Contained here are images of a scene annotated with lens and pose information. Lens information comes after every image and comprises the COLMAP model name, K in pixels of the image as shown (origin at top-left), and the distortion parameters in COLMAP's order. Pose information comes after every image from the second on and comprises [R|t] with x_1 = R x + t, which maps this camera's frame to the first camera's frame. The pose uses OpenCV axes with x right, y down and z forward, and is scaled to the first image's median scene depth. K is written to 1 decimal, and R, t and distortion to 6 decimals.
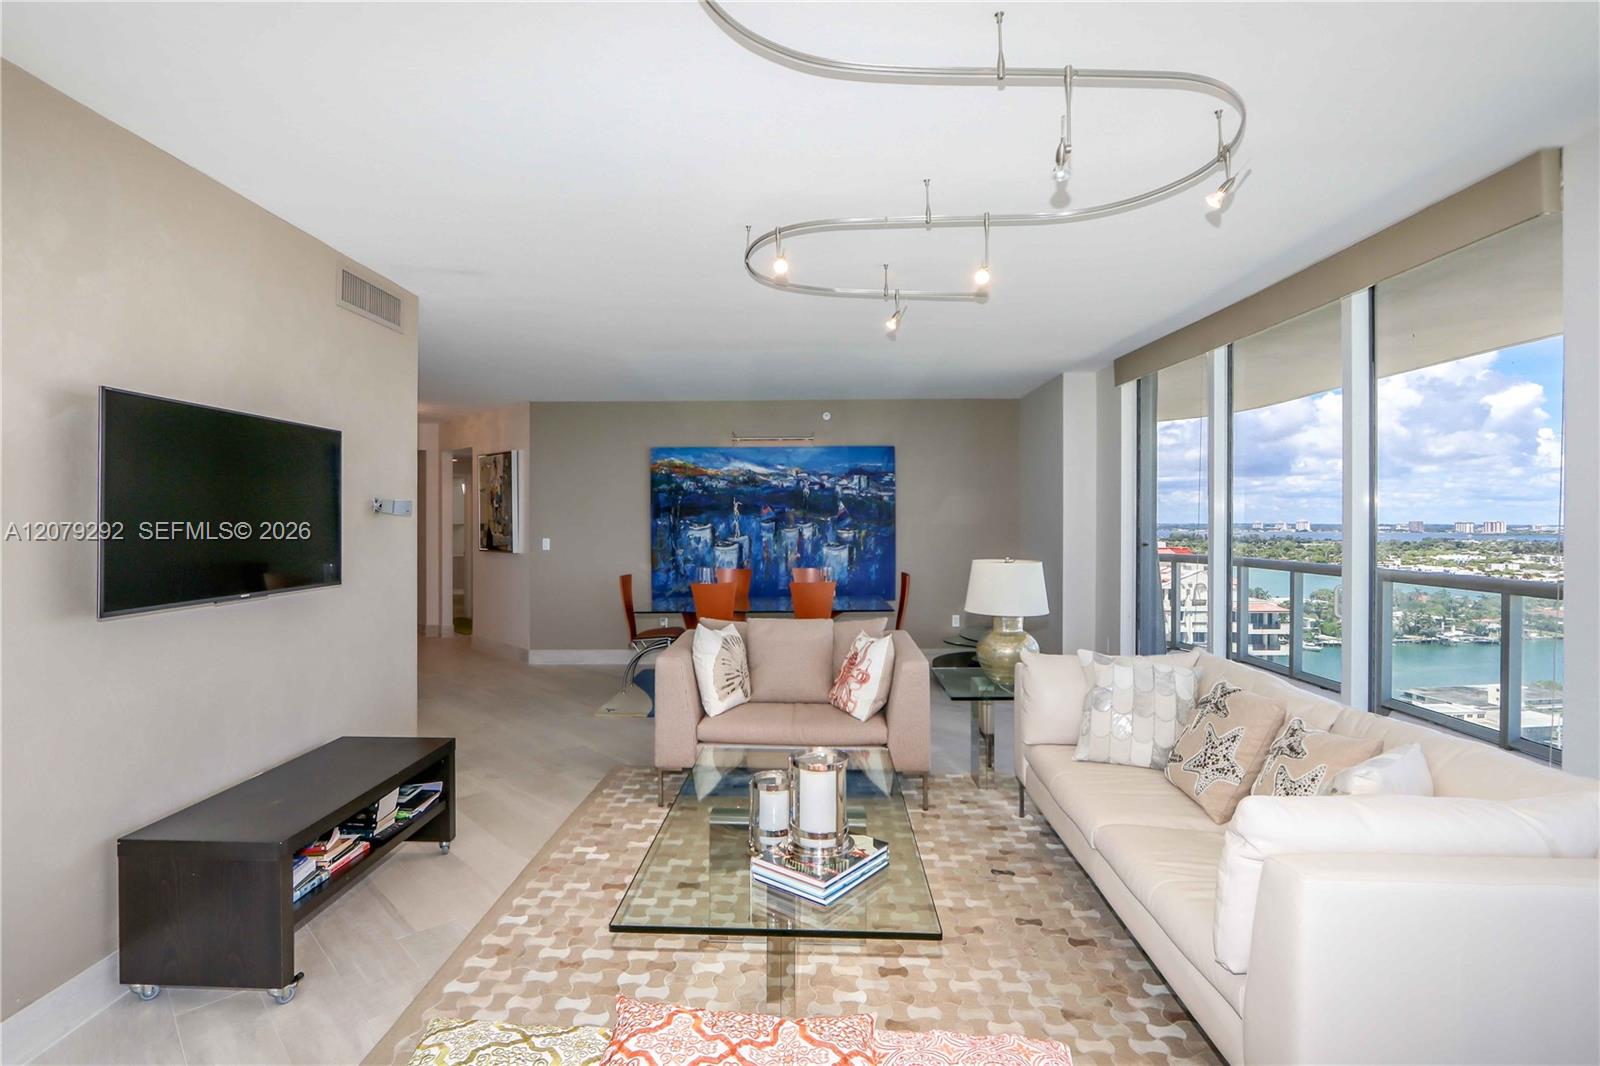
lens RADIAL K [[772.3, 0, 800.0], [0, 772.3, 533.0], [0, 0, 1]] dist [-0.012287, 0.001626]
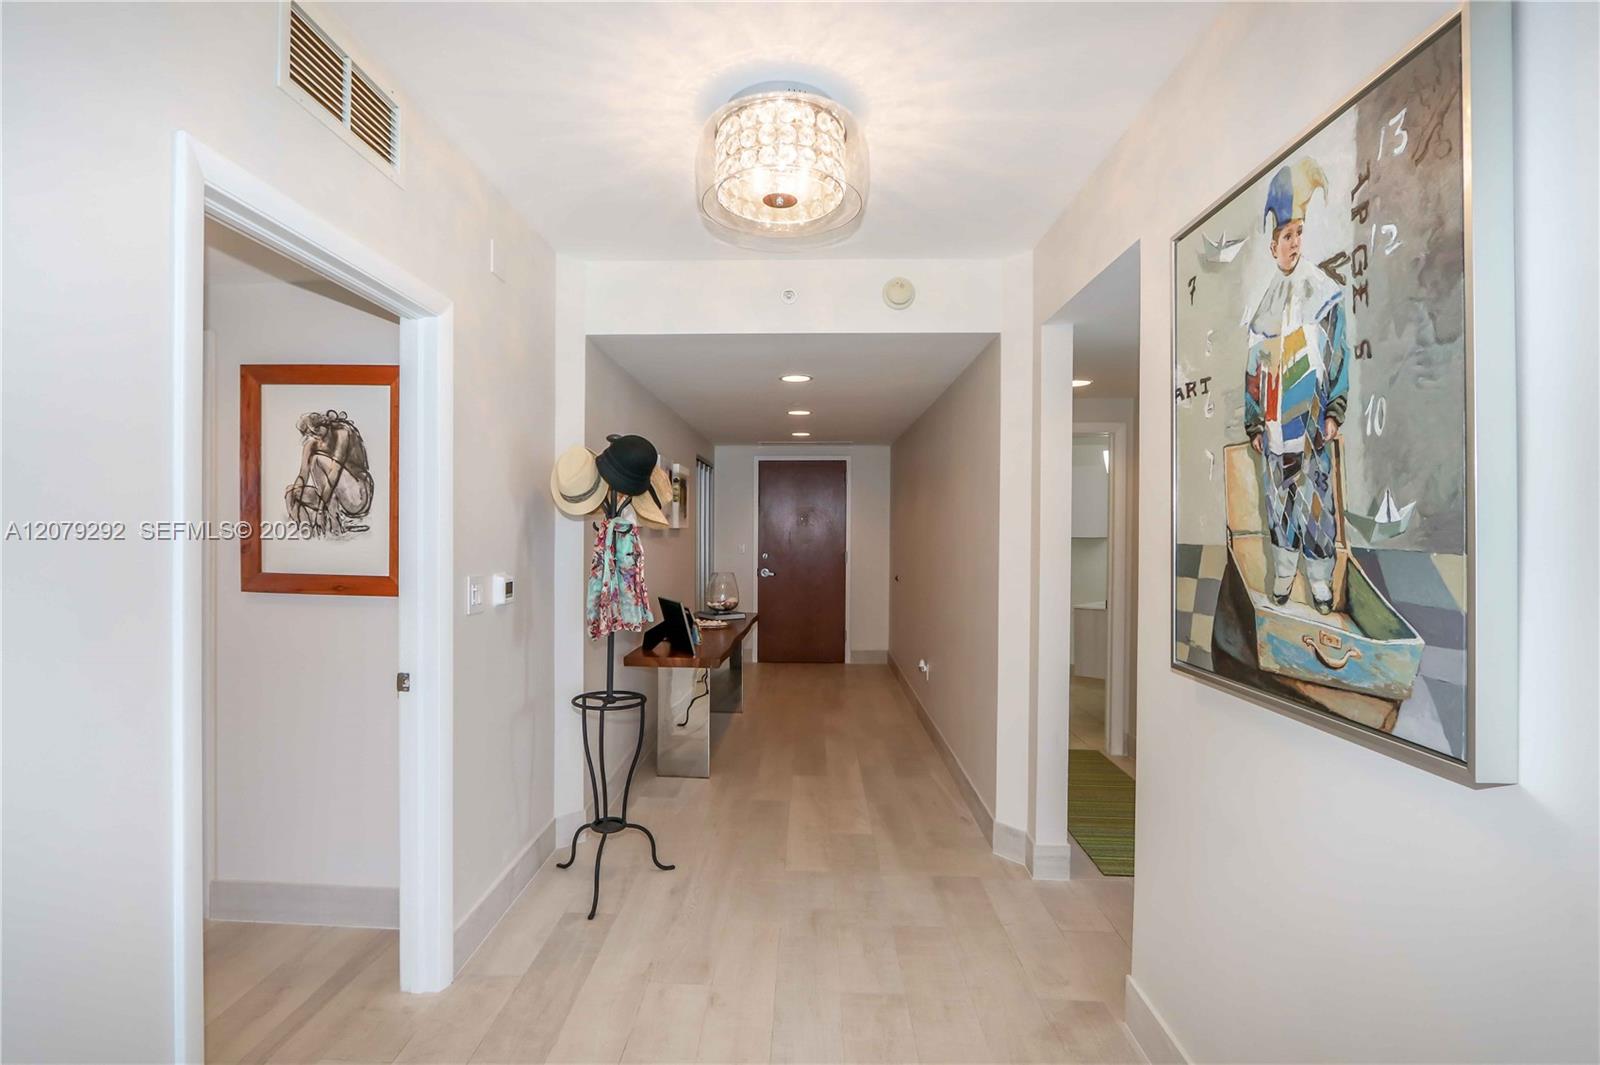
lens RADIAL K [[745.0, 0, 800.0], [0, 745.0, 532.5], [0, 0, 1]] dist [-0.000889, -0.000007]
pose [[0.695880, 0.007854, -0.718115, -0.369653], [-0.018614, 0.999802, -0.007103, -0.013161], [0.717917, 0.018310, 0.695888, 0.849128]]
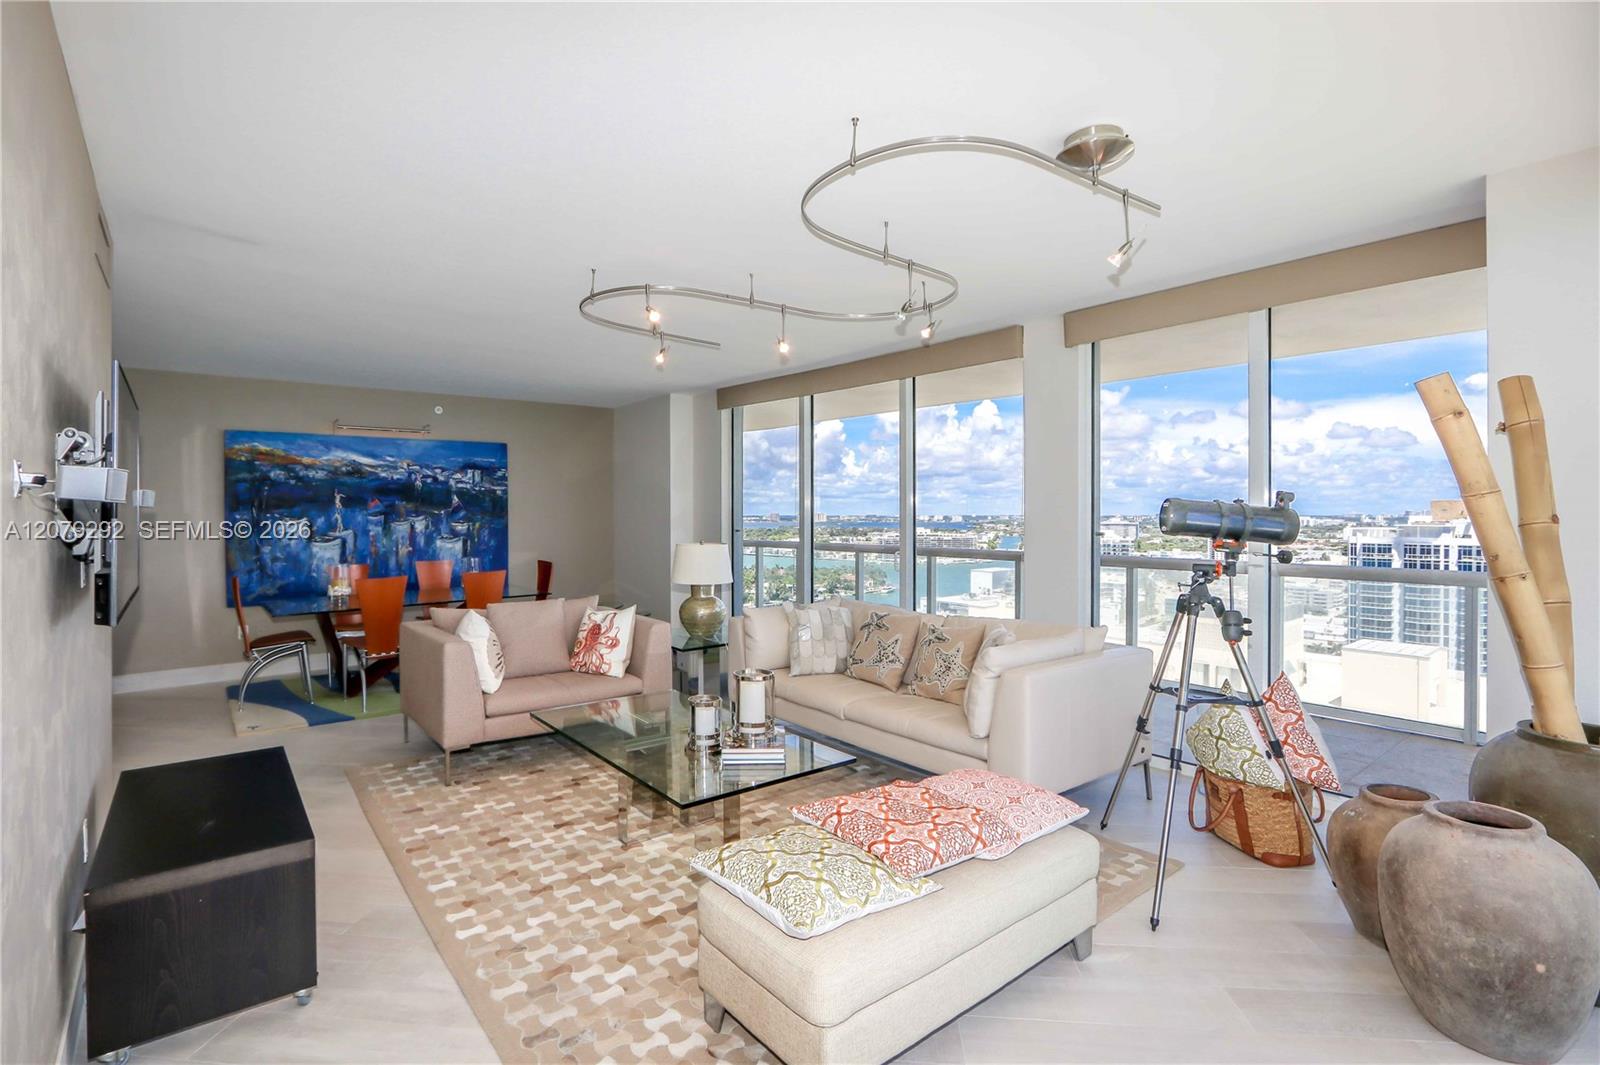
lens RADIAL K [[753.9, 0, 781.5], [0, 753.9, 523.8], [0, 0, 1]] dist [-0.009025, 0.000053]
pose [[0.773464, -0.012408, 0.633719, -0.244245], [0.014055, 0.999898, 0.002423, 0.001097], [-0.633685, 0.007033, 0.773560, -0.041611]]
